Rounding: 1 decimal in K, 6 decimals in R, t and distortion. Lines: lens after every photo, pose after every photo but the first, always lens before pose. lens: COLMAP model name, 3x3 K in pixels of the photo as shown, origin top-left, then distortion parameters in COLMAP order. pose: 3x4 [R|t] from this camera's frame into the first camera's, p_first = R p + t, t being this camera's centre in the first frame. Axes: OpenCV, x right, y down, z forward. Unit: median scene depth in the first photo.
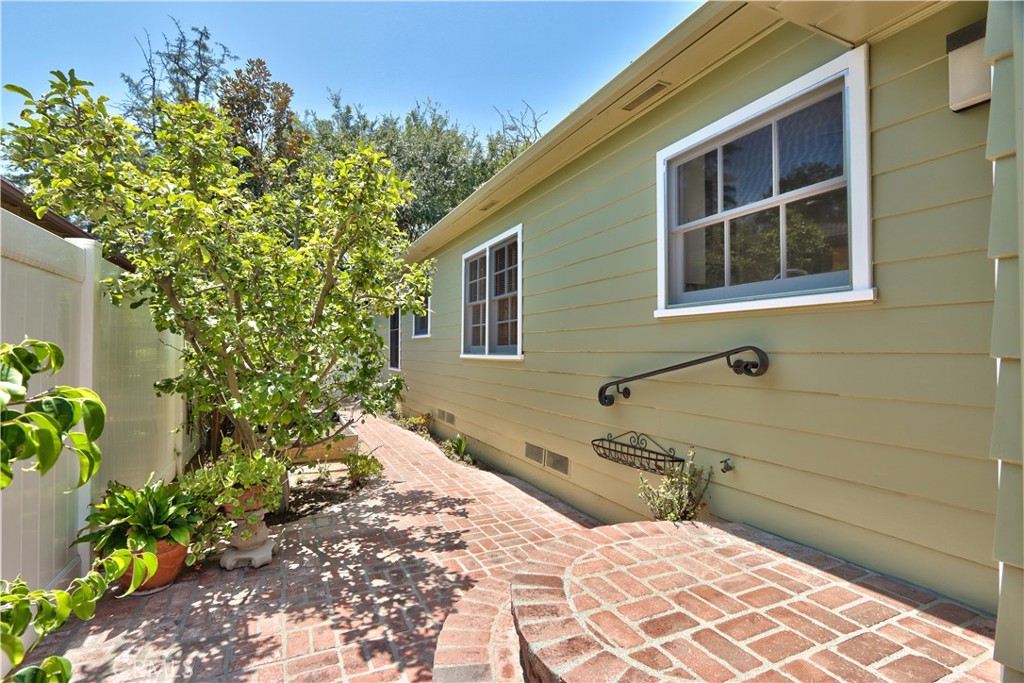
lens RADIAL K [[474.7, 0, 510.5], [0, 474.7, 344.0], [0, 0, 1]] dist [-0.013495, 0.003352]
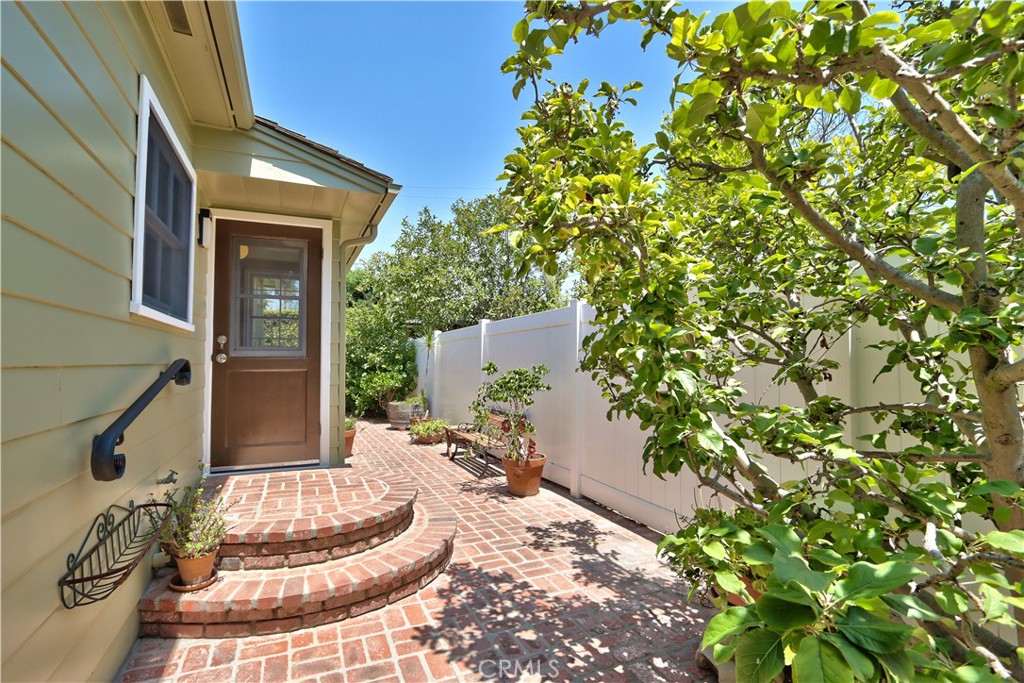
lens RADIAL K [[474.7, 0, 512.4], [0, 474.7, 347.7], [0, 0, 1]] dist [-0.013495, 0.003352]
pose [[-0.999914, 0.001713, 0.013013, -0.284356], [0.001229, 0.999309, -0.037140, 0.020449], [-0.013068, -0.037121, -0.999225, 2.024151]]
